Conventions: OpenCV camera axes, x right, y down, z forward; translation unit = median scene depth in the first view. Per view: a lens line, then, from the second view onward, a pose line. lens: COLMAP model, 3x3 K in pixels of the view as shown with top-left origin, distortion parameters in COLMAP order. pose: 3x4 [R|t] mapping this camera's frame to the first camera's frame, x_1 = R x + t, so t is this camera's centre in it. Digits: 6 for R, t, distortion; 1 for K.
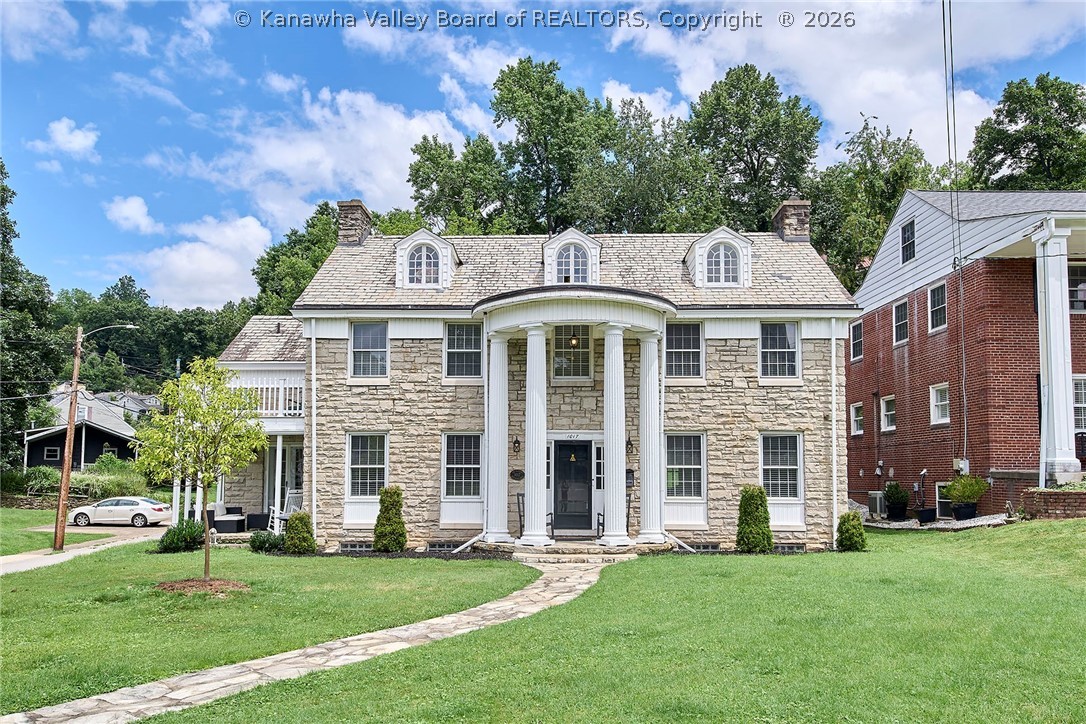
lens RADIAL K [[845.2, 0, 542.2], [0, 845.2, 393.1], [0, 0, 1]] dist [0.064746, -0.003413]
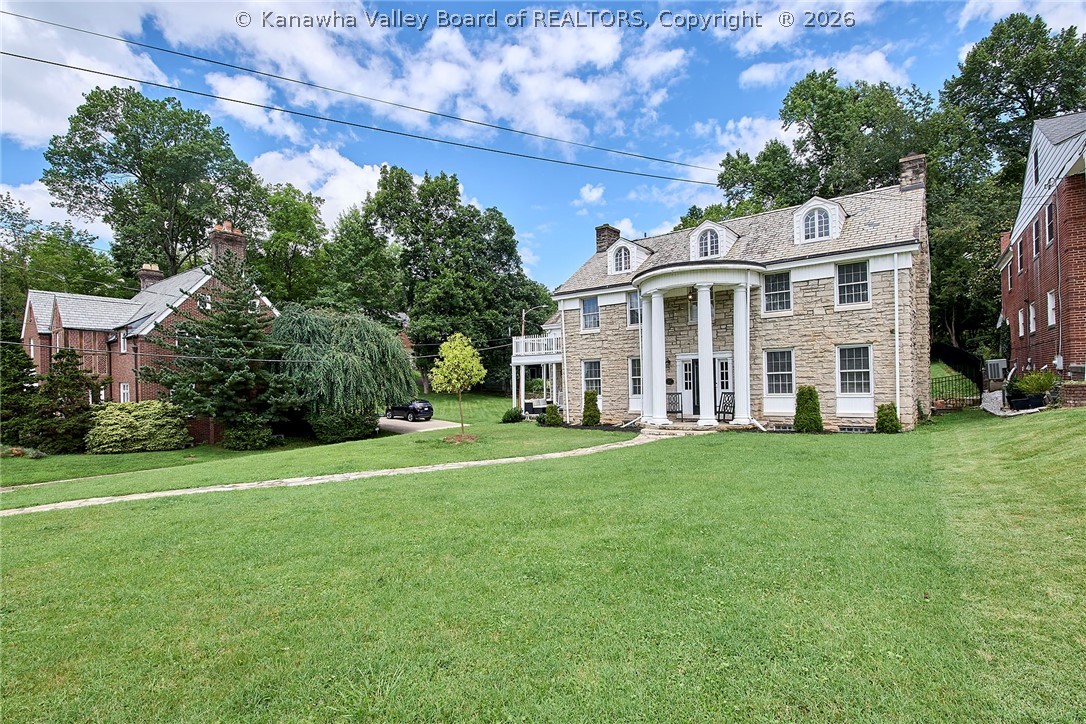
lens RADIAL K [[540.7, 0, 543.0], [0, 540.7, 362.0], [0, 0, 1]] dist [-0.000116, -0.000483]
pose [[0.808191, -0.046748, -0.587062, 0.348218], [0.086643, 0.995436, 0.040012, -0.003350], [0.582512, -0.083202, 0.808553, 0.015283]]
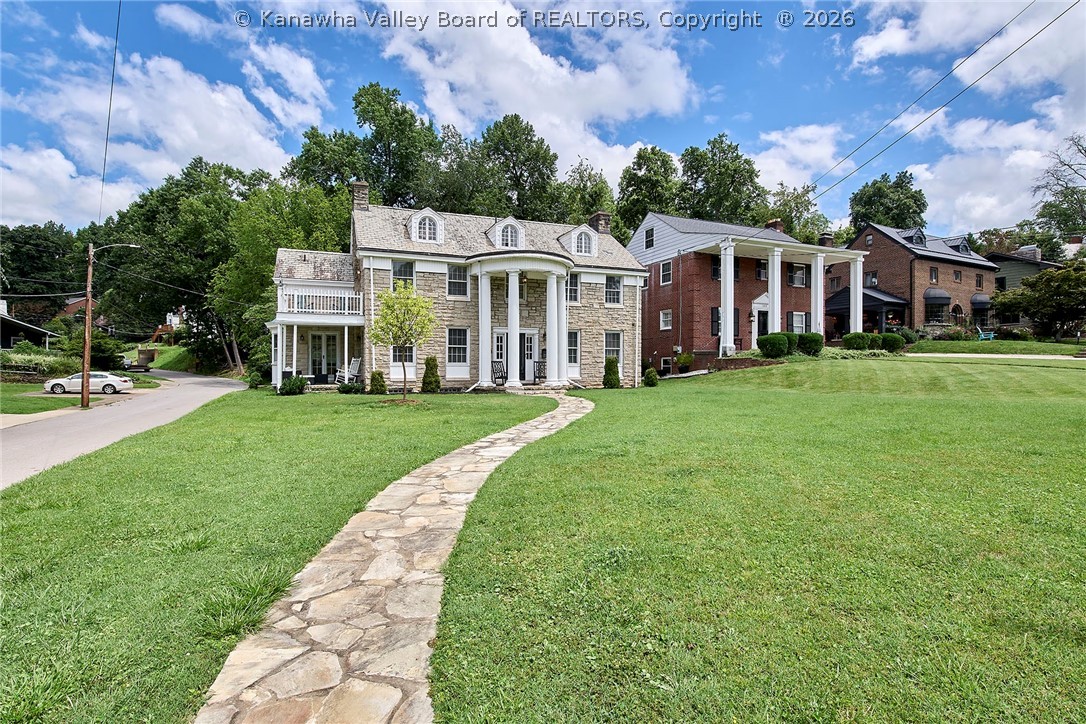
lens RADIAL K [[549.4, 0, 543.0], [0, 549.4, 362.0], [0, 0, 1]] dist [0.033096, -0.017354]
pose [[0.923609, 0.001891, 0.383332, -0.340085], [-0.036429, 0.995895, 0.082859, 0.015304], [-0.381602, -0.090494, 0.919886, -0.132047]]
